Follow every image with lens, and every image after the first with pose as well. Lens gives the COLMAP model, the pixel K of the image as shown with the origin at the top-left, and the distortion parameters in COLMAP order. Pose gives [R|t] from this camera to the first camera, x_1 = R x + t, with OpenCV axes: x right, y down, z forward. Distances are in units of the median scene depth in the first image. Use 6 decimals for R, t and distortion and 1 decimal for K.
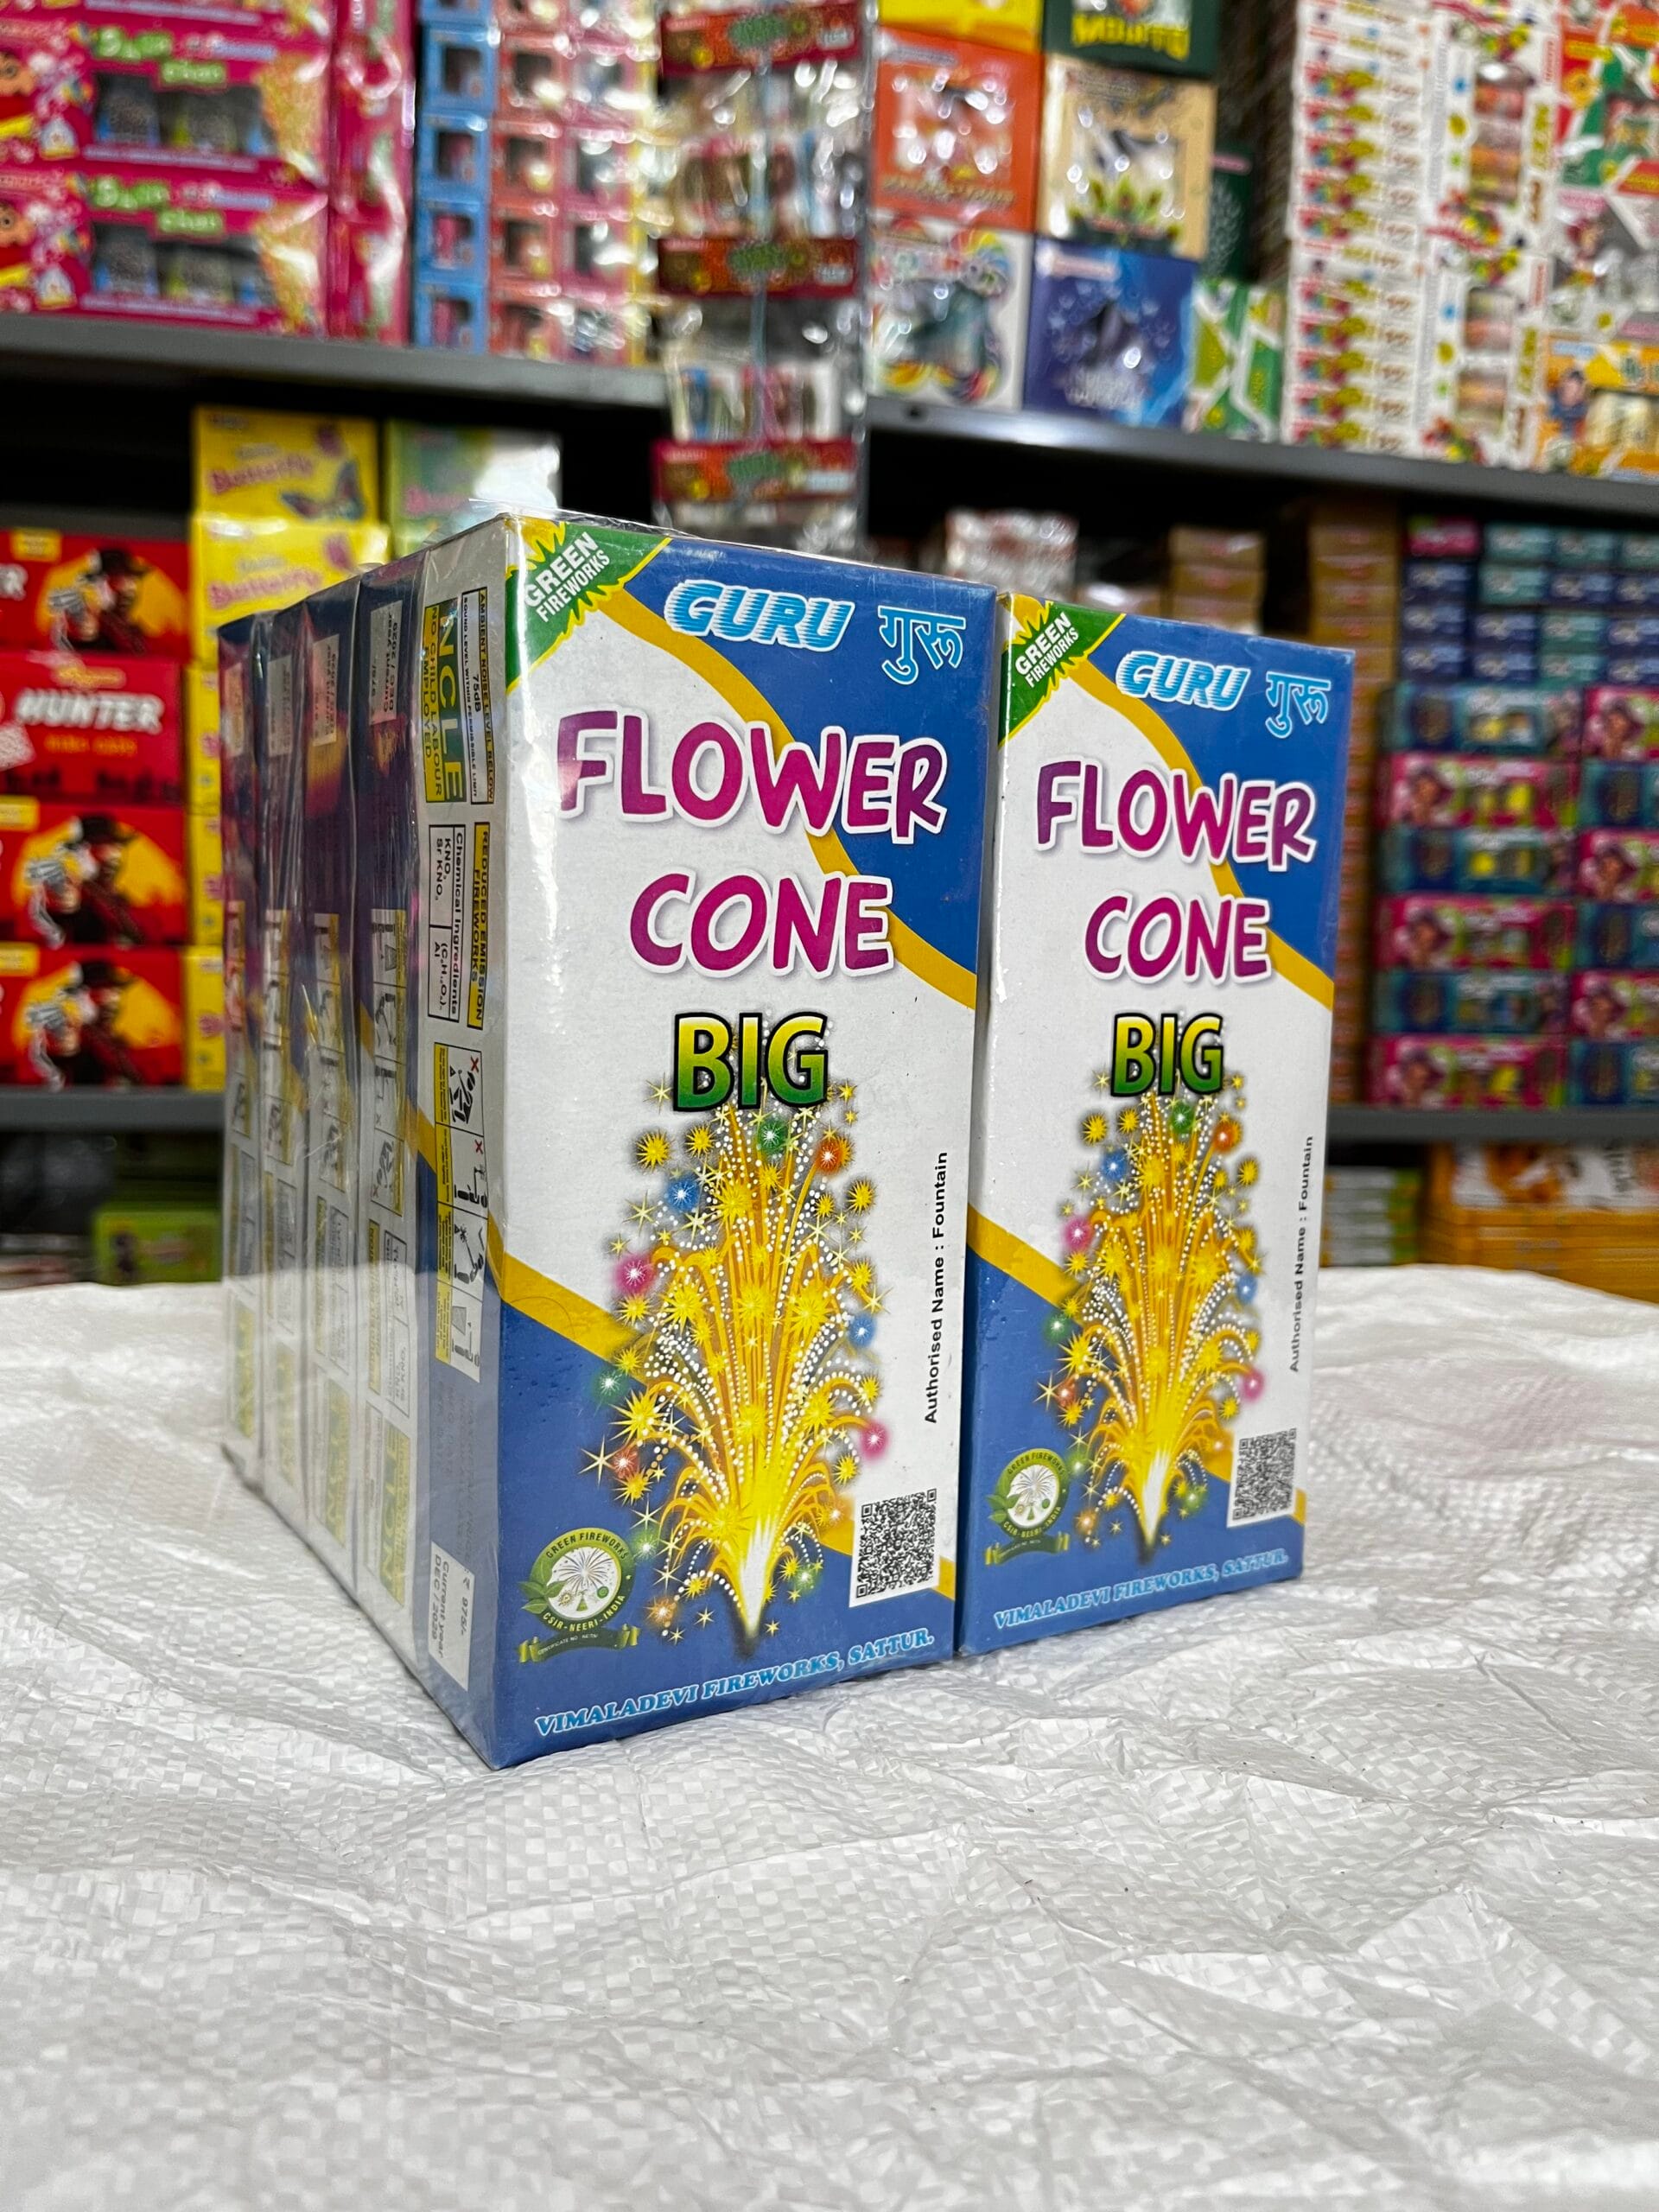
lens RADIAL K [[1648.6, 0, 817.5], [0, 1648.6, 1137.7], [0, 0, 1]] dist [0.026516, -0.062677]
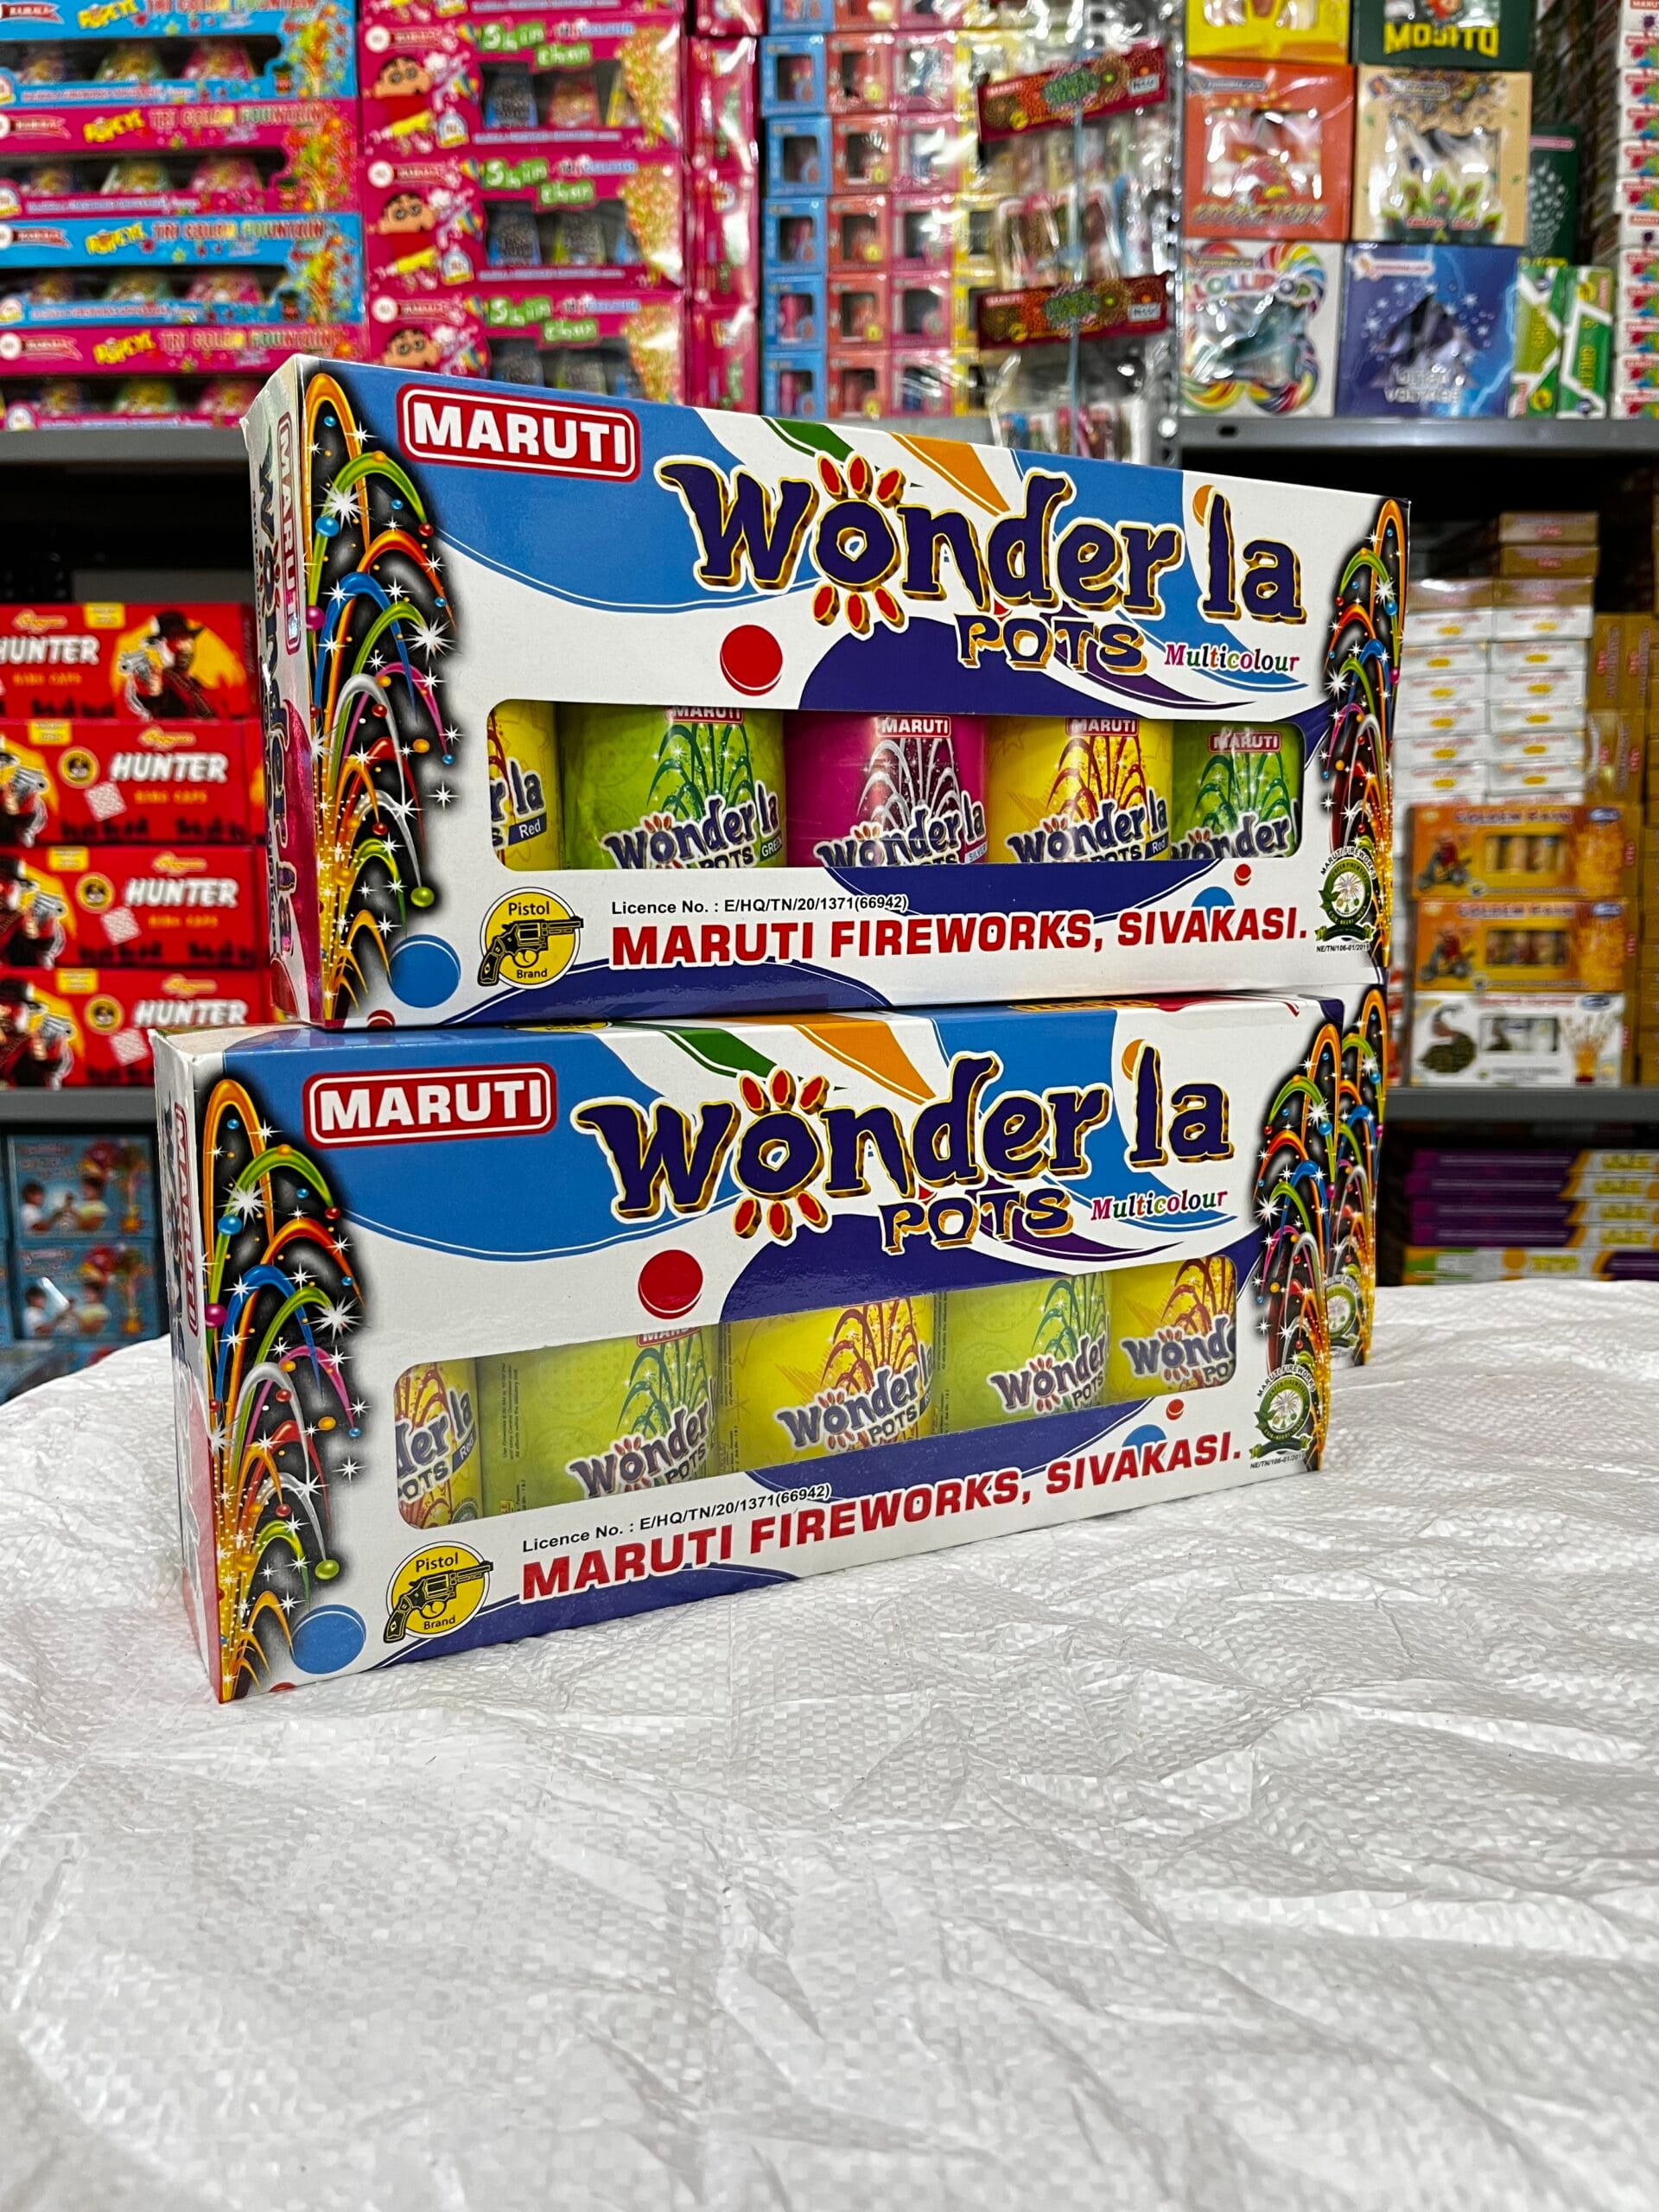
lens RADIAL K [[1648.6, 0, 834.4], [0, 1648.6, 1147.1], [0, 0, 1]] dist [0.026516, -0.062677]
pose [[0.974209, -0.001194, -0.225646, 0.051557], [0.008758, 0.999433, 0.032526, -0.022580], [0.225479, -0.033664, 0.973666, -0.086776]]
